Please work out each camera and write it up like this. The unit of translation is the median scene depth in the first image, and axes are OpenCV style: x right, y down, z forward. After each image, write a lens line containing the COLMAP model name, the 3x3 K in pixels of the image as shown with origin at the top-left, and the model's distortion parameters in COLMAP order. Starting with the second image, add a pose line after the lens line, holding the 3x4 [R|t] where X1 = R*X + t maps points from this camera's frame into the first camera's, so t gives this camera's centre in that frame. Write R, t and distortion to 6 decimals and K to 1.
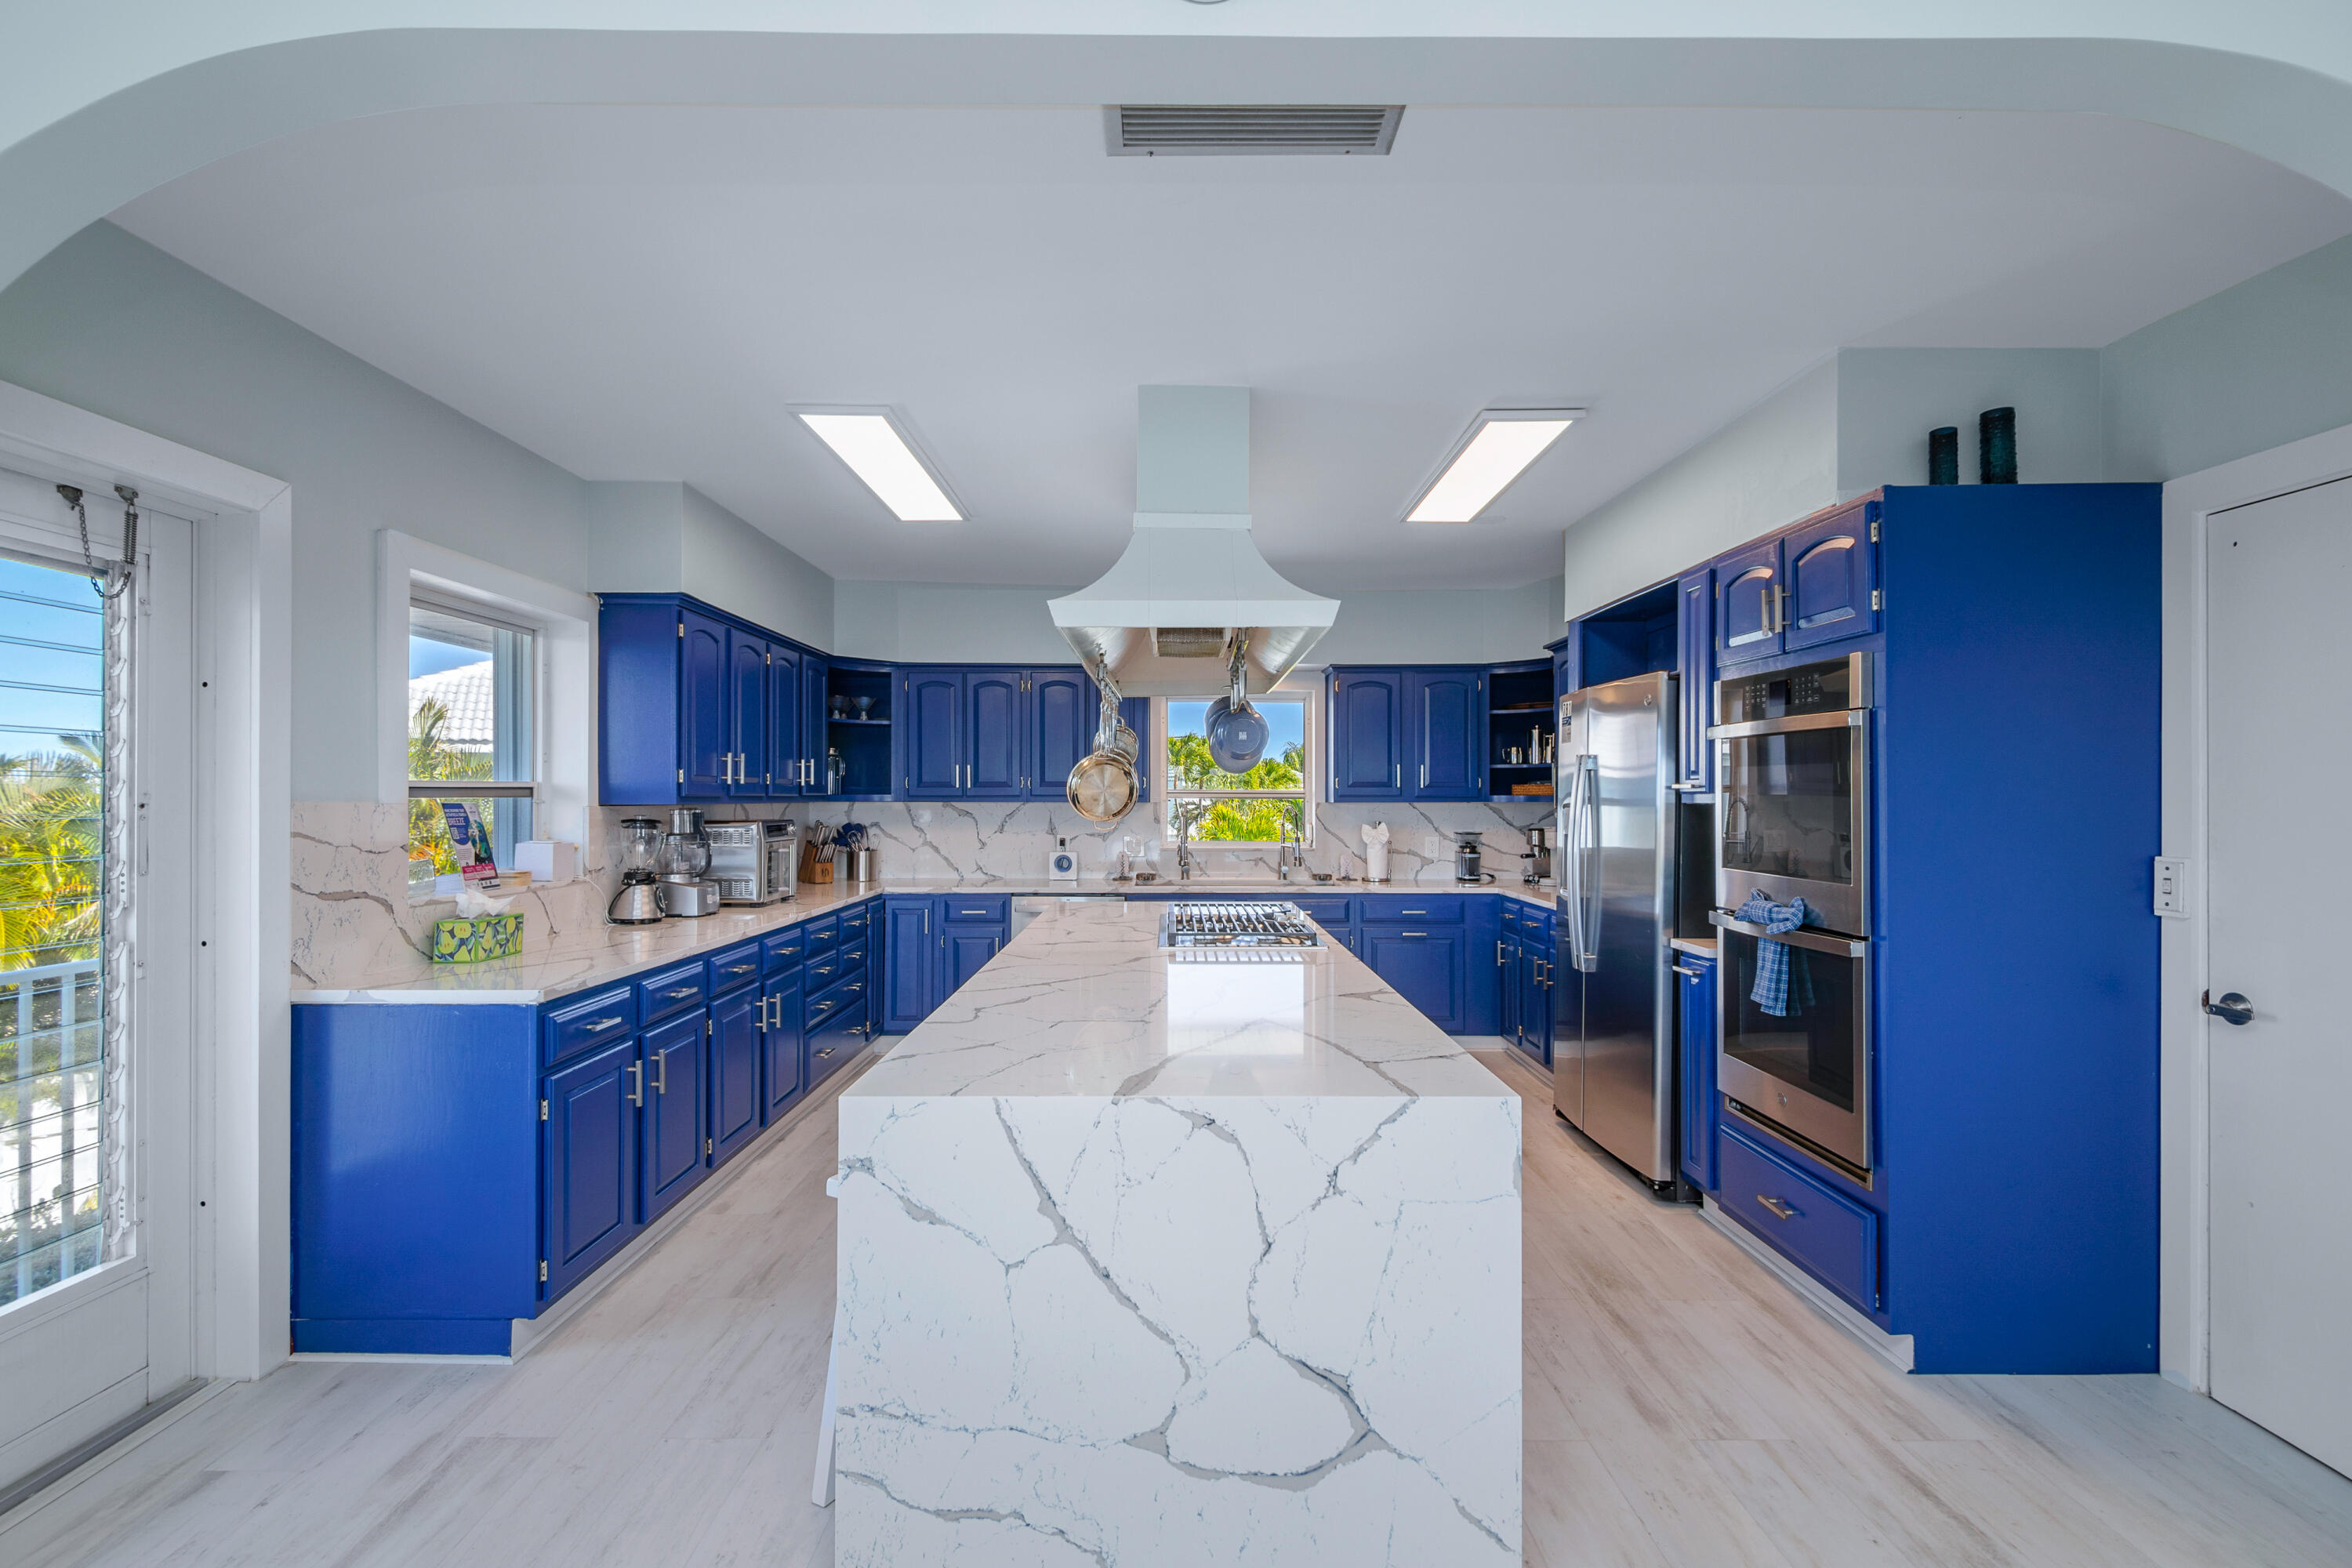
lens RADIAL K [[1062.9, 0, 1176.0], [0, 1062.9, 784.0], [0, 0, 1]] dist [0.015772, -0.008653]
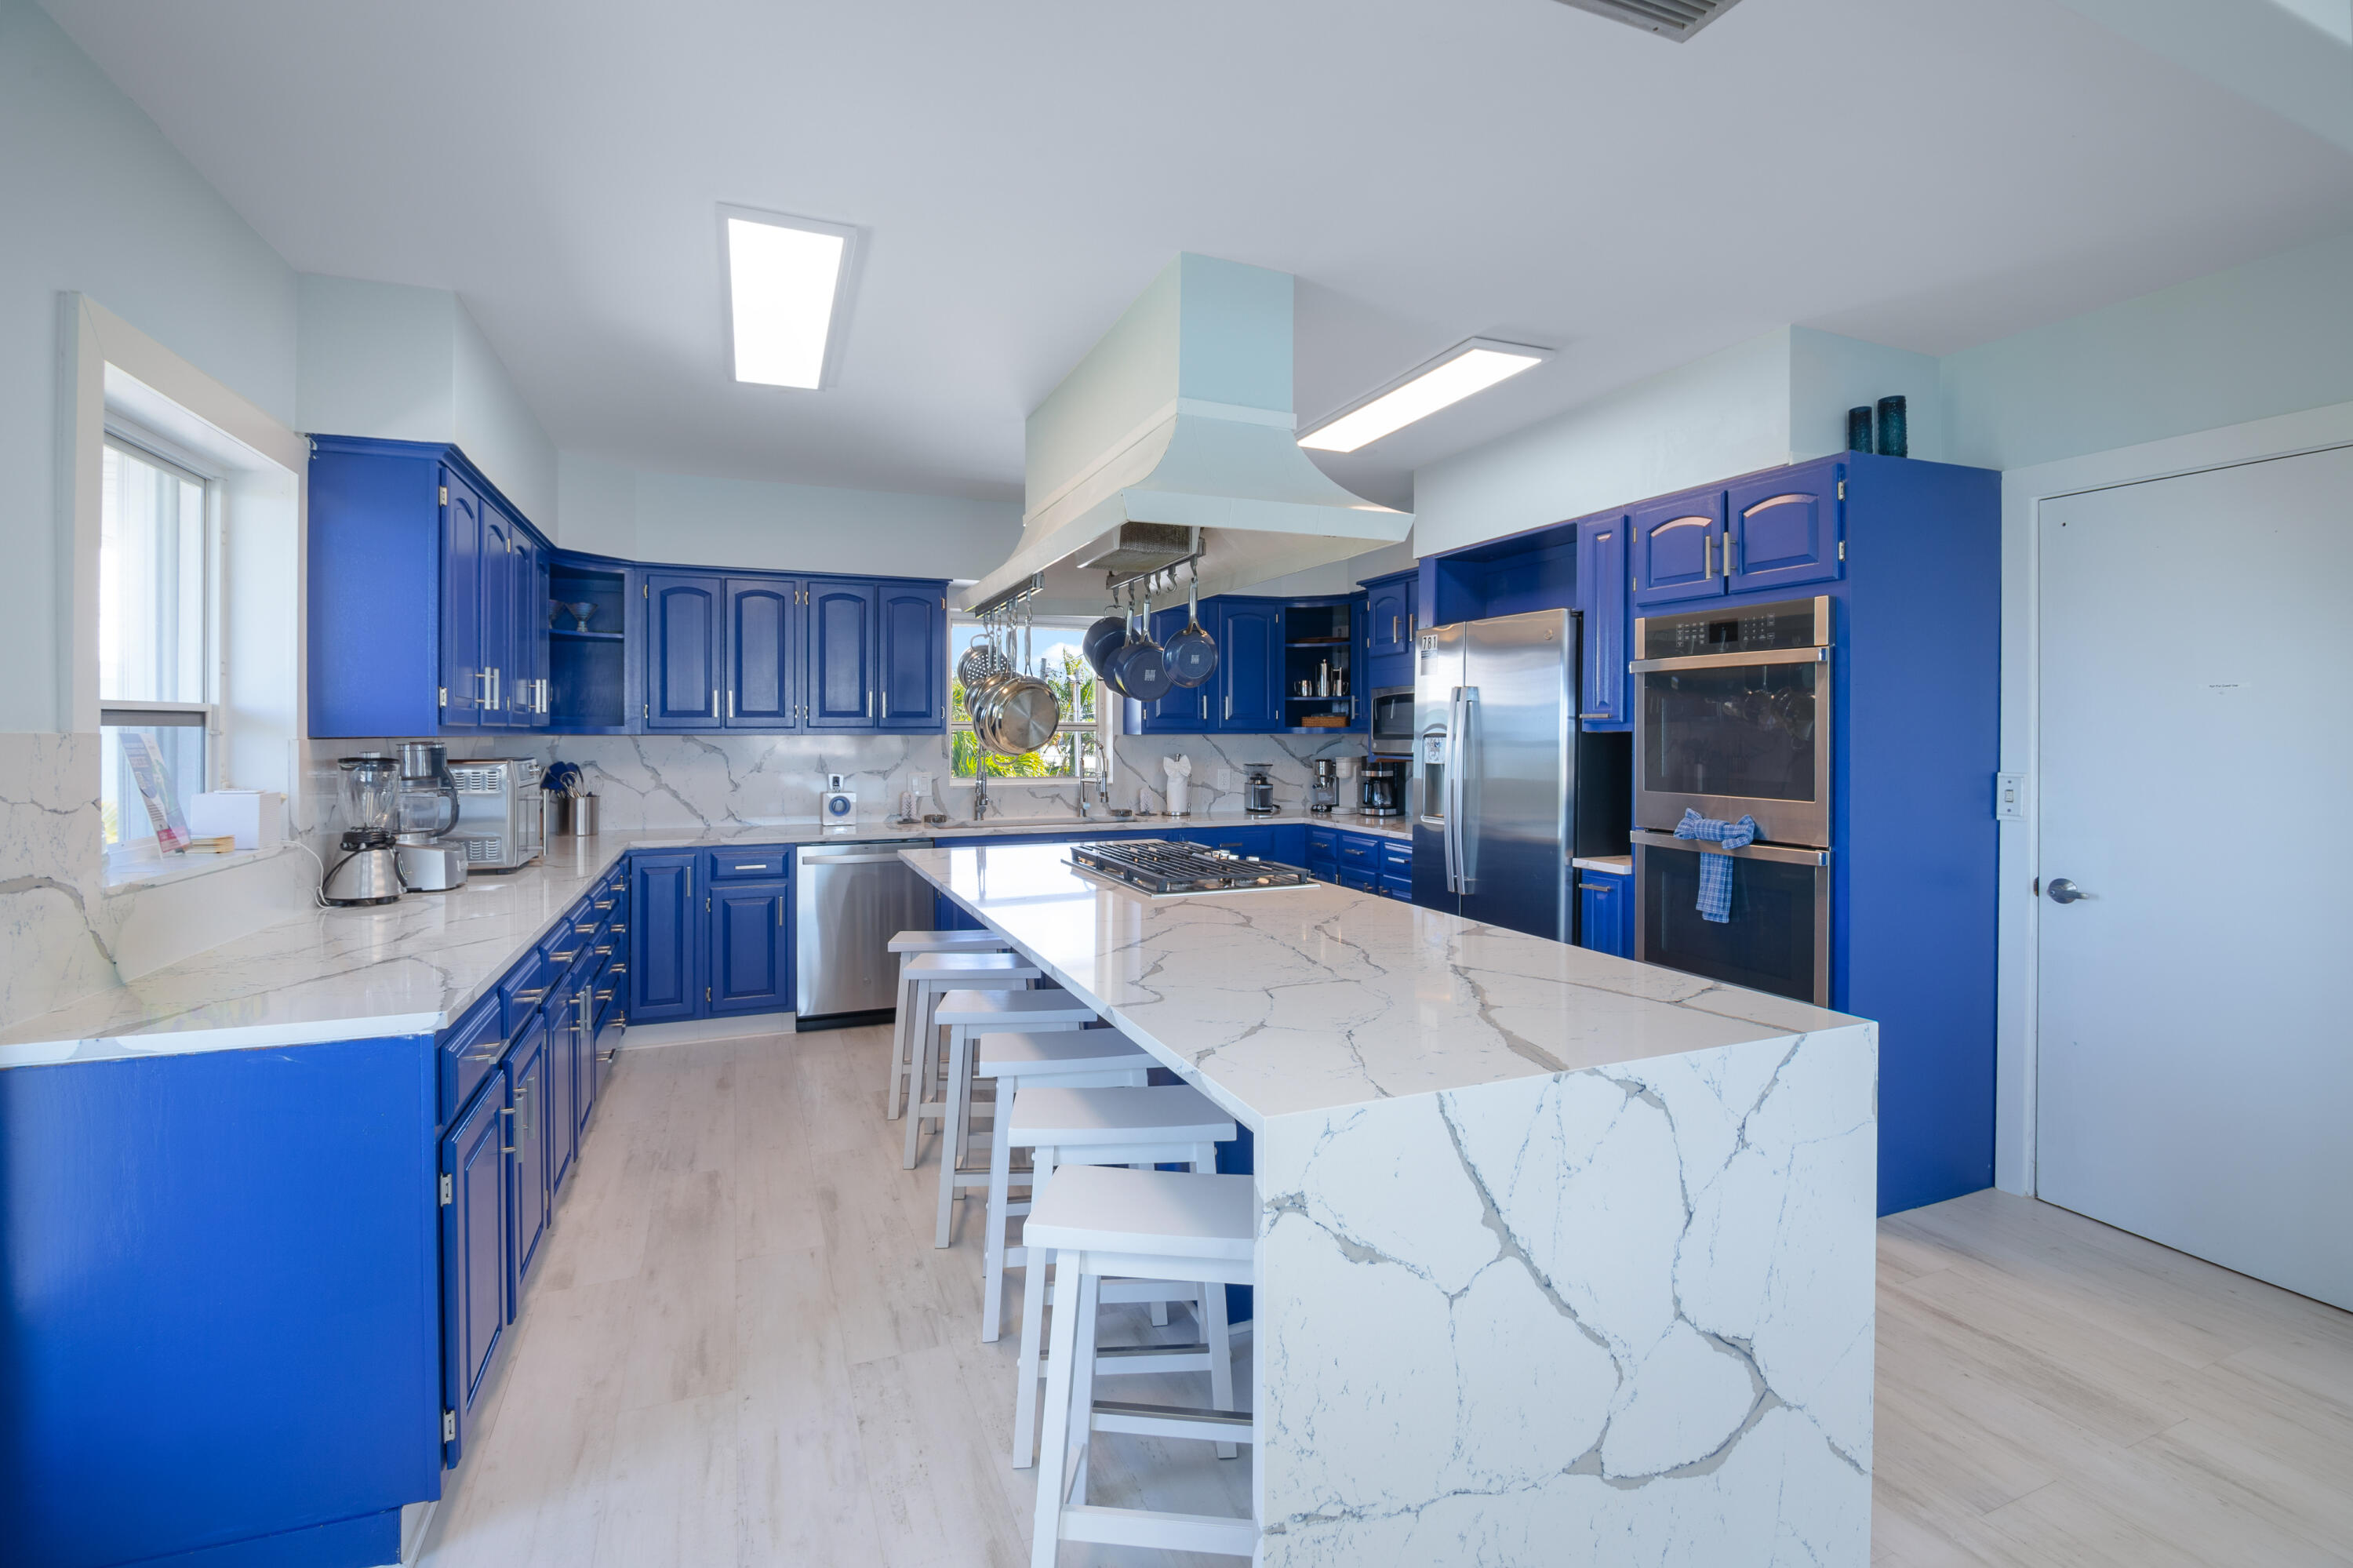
lens RADIAL K [[1070.3, 0, 1176.8], [0, 1070.3, 729.5], [0, 0, 1]] dist [-0.002504, -0.010002]
pose [[0.925703, -0.000374, 0.378250, -0.306096], [-0.002975, 0.999961, 0.008271, 0.007678], [-0.378239, -0.008782, 0.925666, 0.156007]]
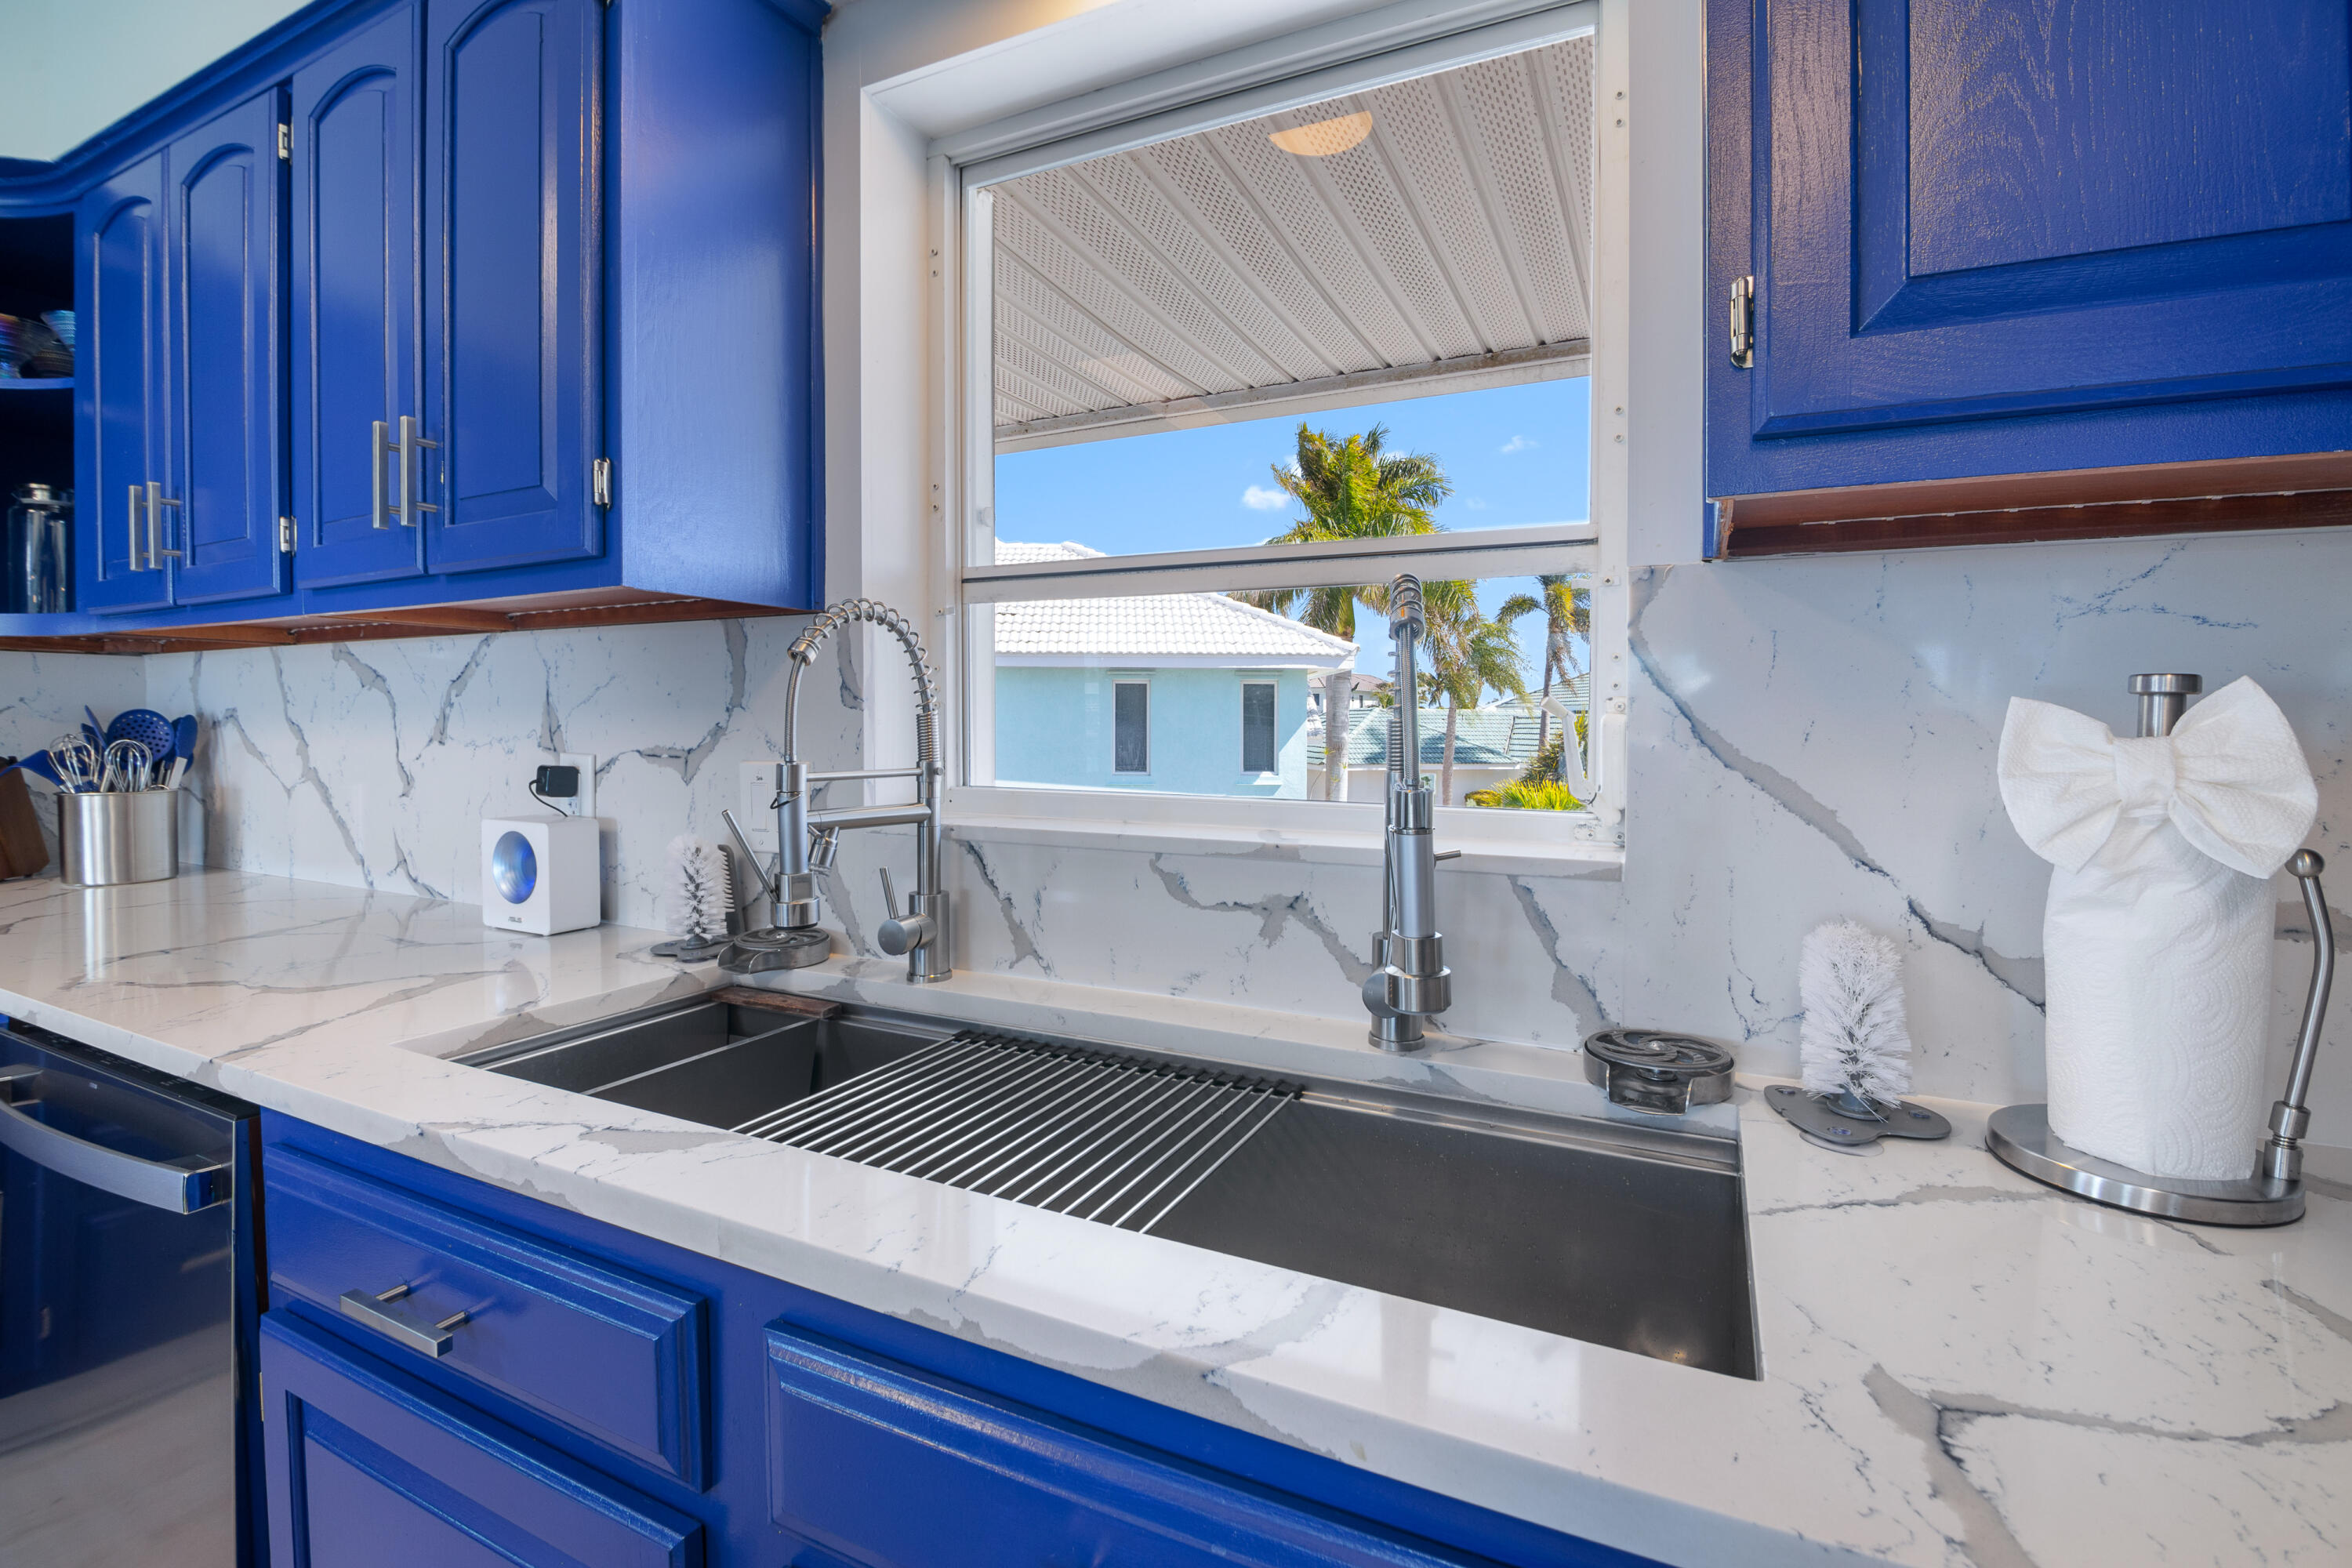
lens RADIAL K [[1081.1, 0, 1169.4], [0, 1081.1, 739.2], [0, 0, 1]] dist [-0.000144, -0.008151]
pose [[0.889235, 0.008393, -0.457374, 0.247476], [0.002988, 0.999704, 0.024155, 0.066026], [0.457442, -0.022846, 0.888946, 1.425657]]
